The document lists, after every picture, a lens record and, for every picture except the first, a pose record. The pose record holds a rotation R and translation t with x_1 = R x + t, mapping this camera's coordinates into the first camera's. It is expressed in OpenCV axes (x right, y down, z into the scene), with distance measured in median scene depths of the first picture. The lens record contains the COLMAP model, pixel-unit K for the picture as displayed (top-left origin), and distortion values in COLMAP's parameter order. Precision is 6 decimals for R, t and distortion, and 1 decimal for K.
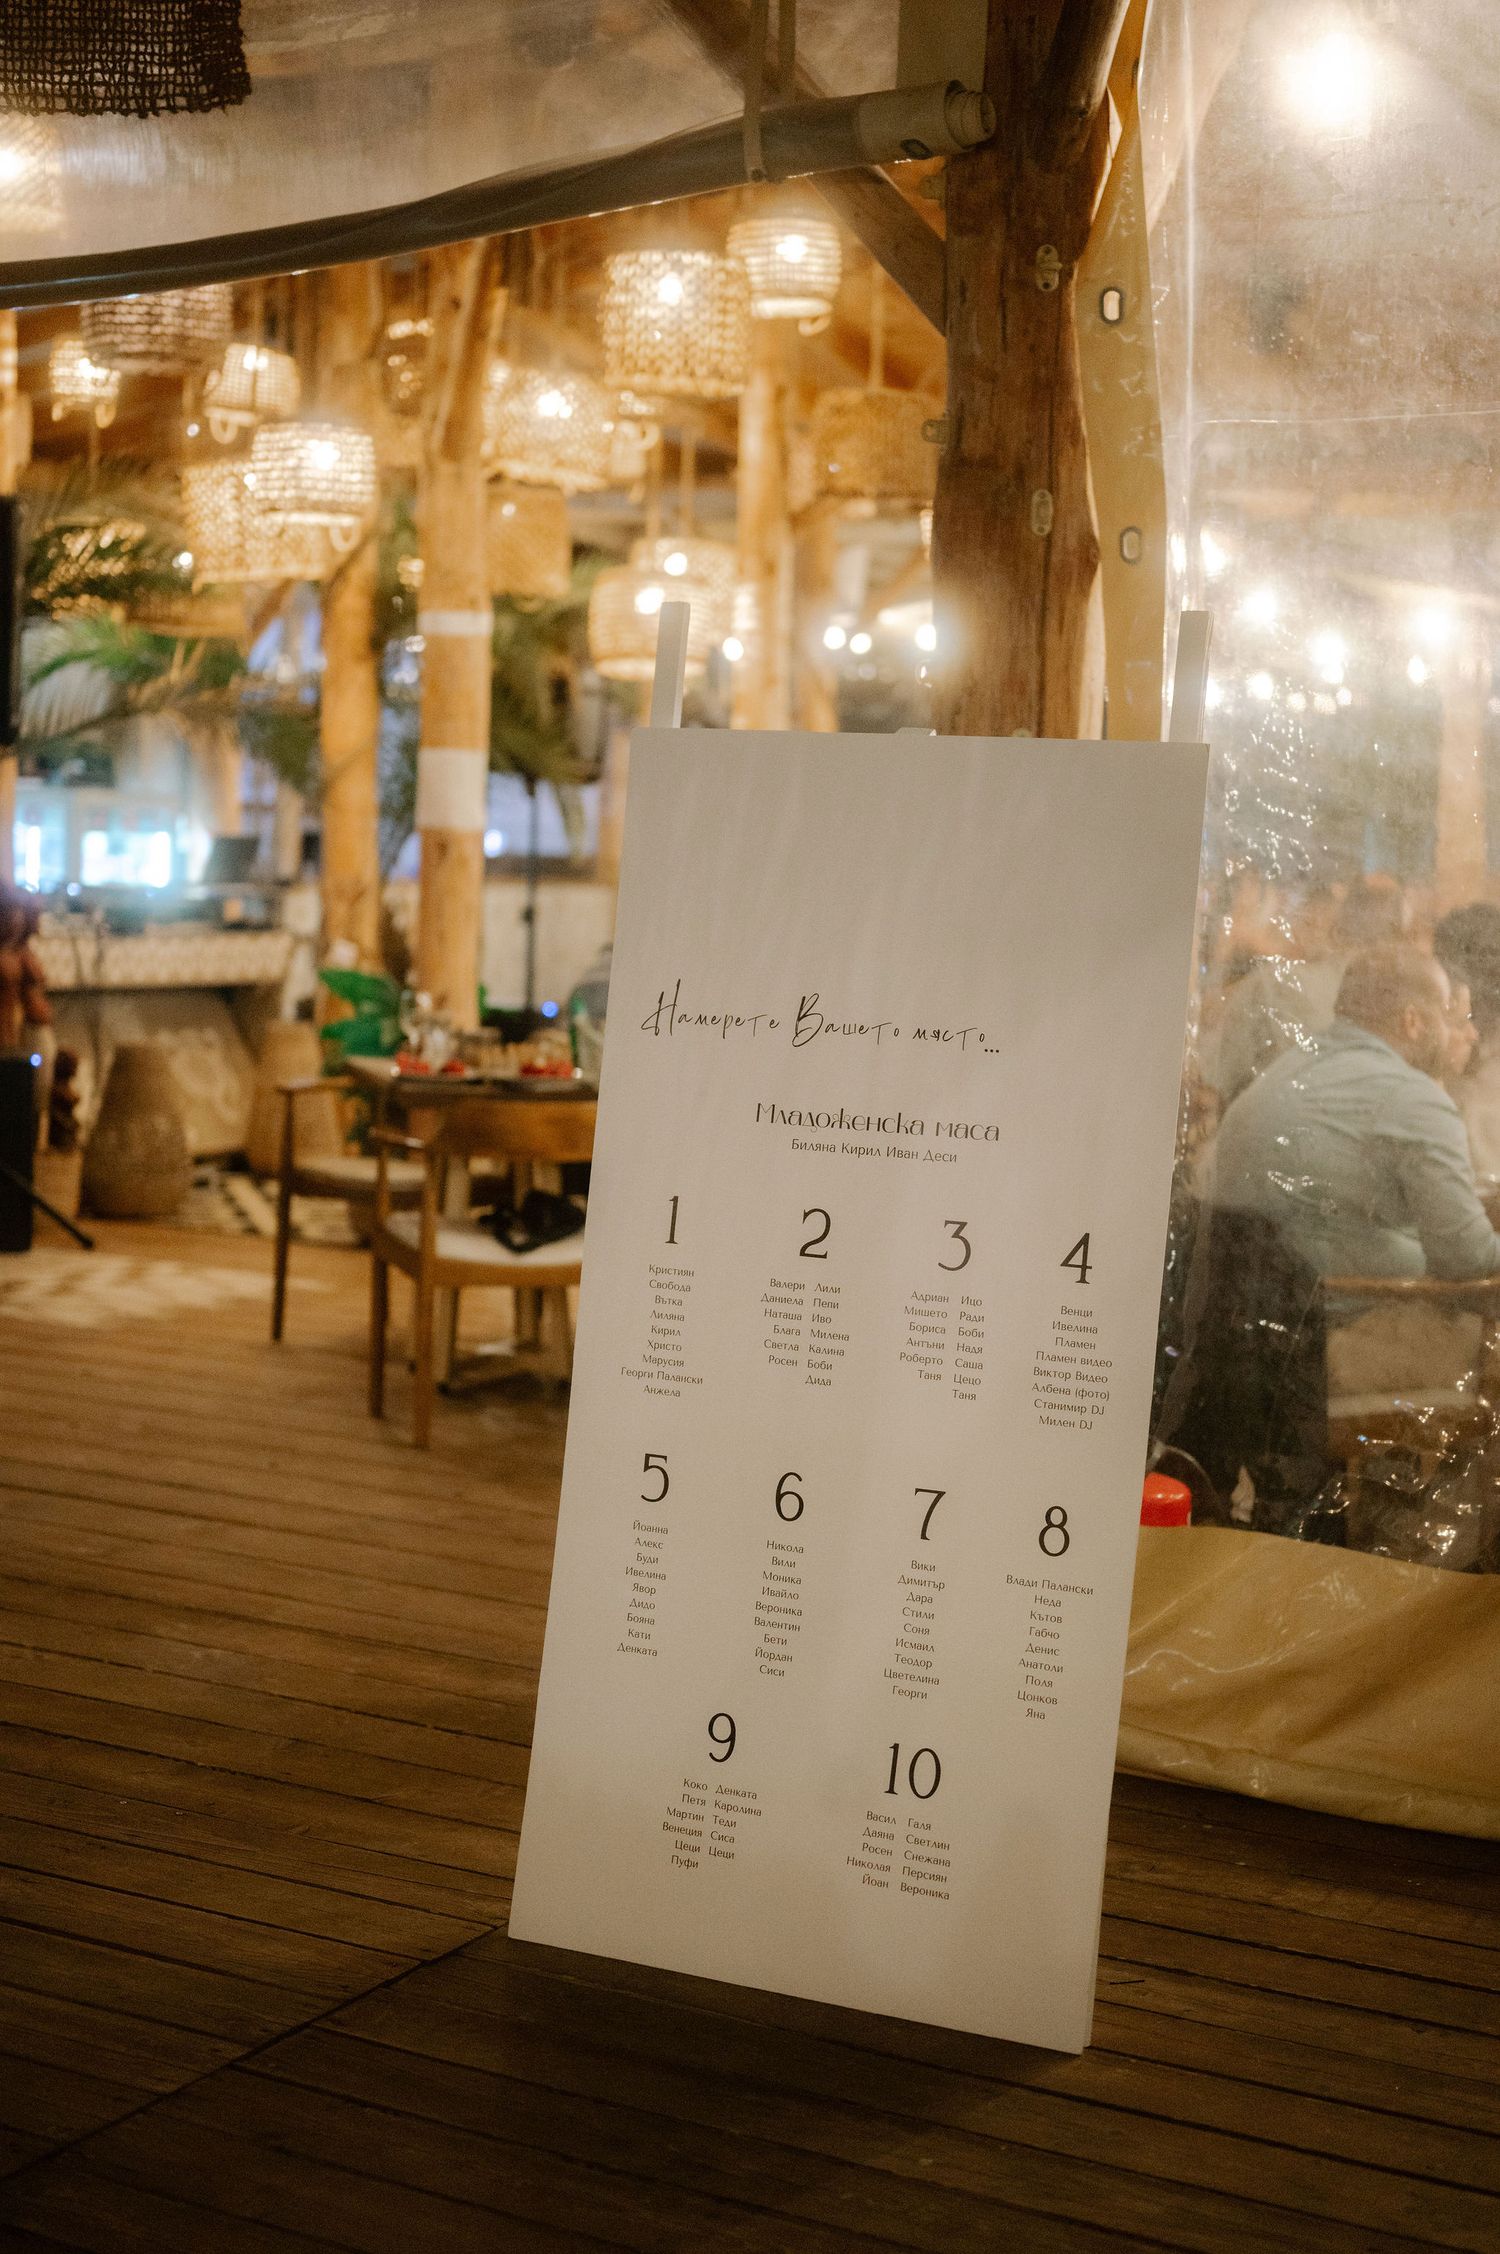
lens RADIAL K [[3258.3, 0, 756.9], [0, 3258.3, 1109.4], [0, 0, 1]] dist [0.004559, 0.000000]
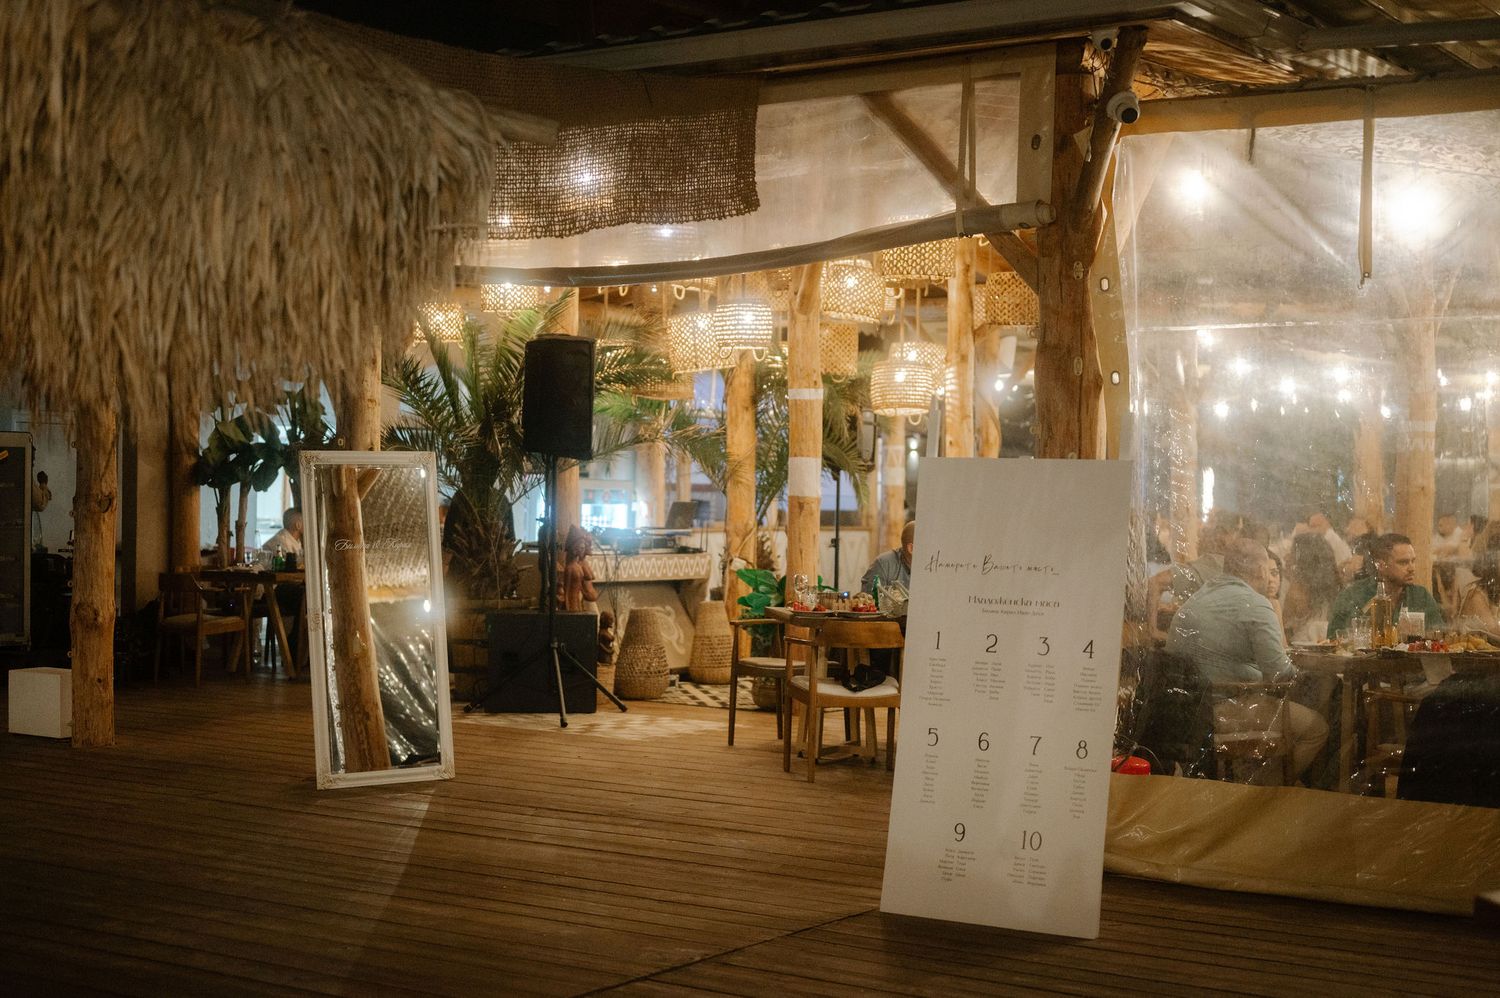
lens RADIAL K [[2168.4, 0, 746.5], [0, 2168.4, 499.1], [0, 0, 1]] dist [0.004559, 0.000000]
pose [[0.995431, -0.015656, -0.094191, -0.006475], [0.007626, 0.996350, -0.085021, 0.034608], [0.095179, 0.083915, 0.991917, -0.397142]]
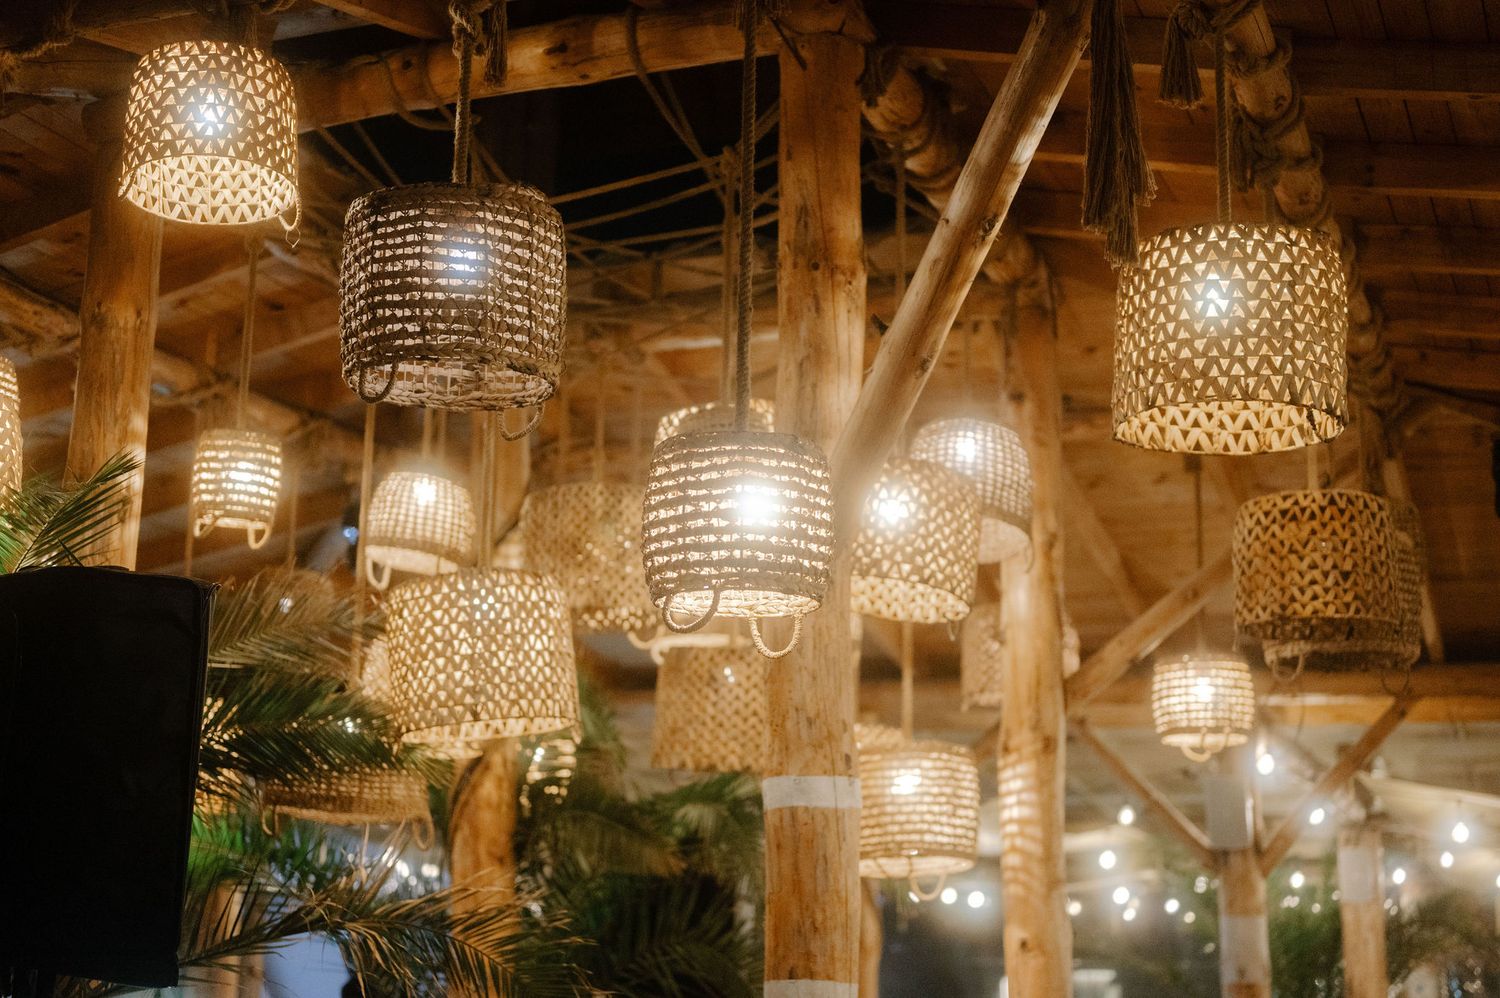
lens RADIAL K [[2168.4, 0, 745.6], [0, 2168.4, 507.2], [0, 0, 1]] dist [0.004559, 0.000000]
pose [[0.991990, 0.019199, 0.124848, -0.209102], [0.019718, 0.952729, -0.303180, -0.086381], [-0.124767, 0.303214, 0.944719, 0.696504]]
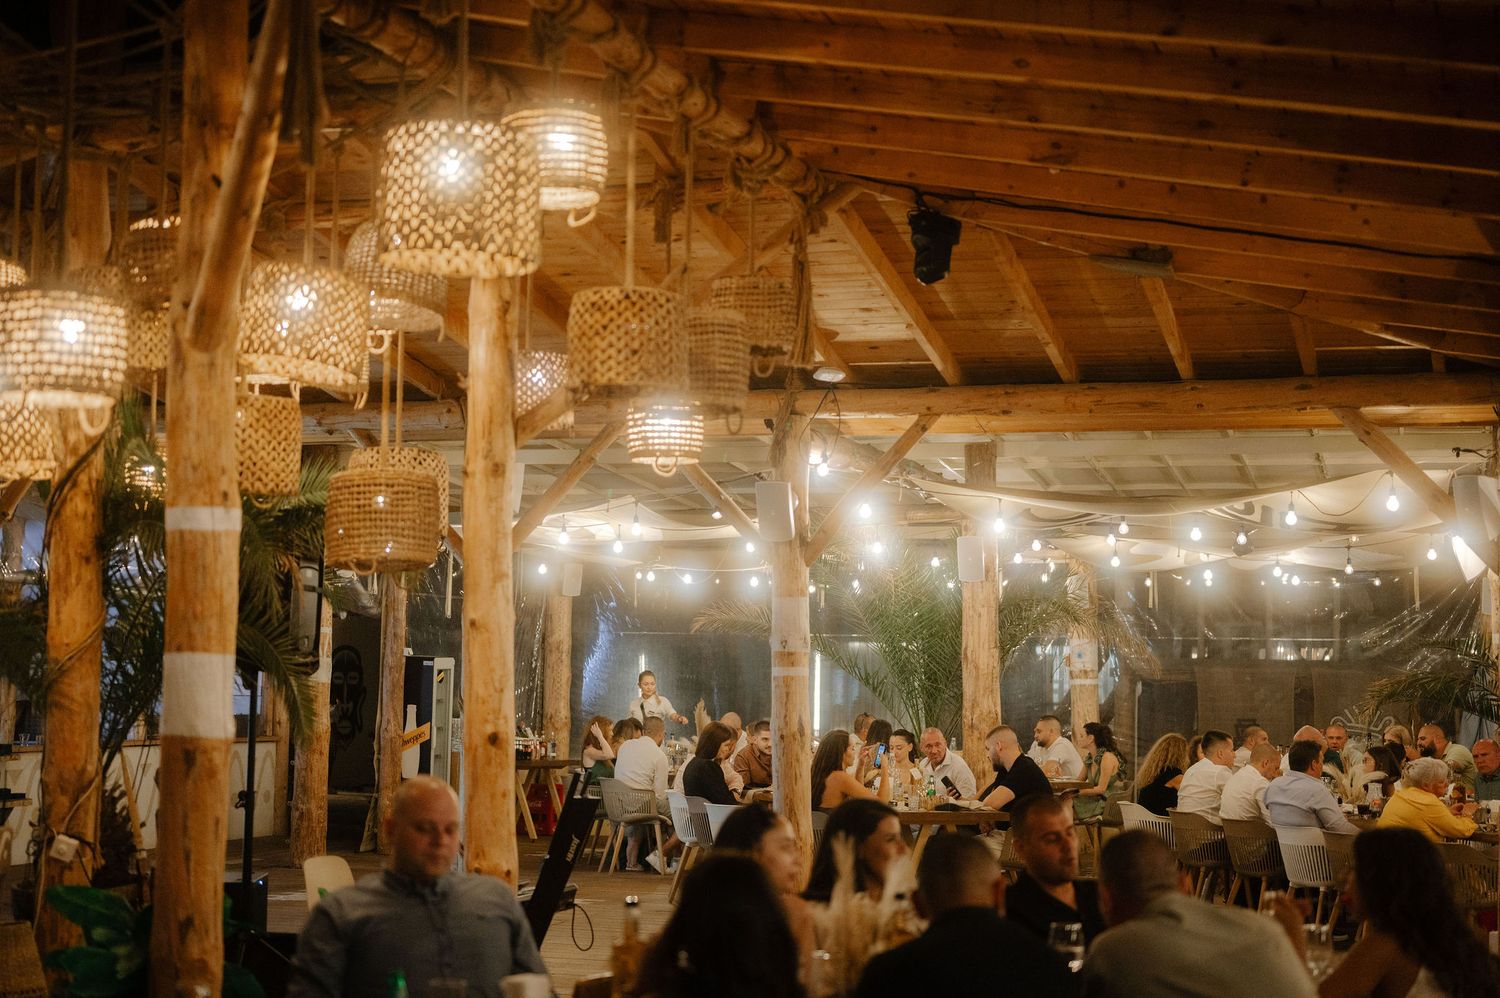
lens RADIAL K [[2168.4, 0, 740.3], [0, 2168.4, 494.4], [0, 0, 1]] dist [0.004559, 0.000000]
pose [[0.982875, -0.003062, 0.184250, -0.071019], [0.033842, 0.985856, -0.164141, -0.060685], [-0.181142, 0.167566, 0.969077, 0.459043]]
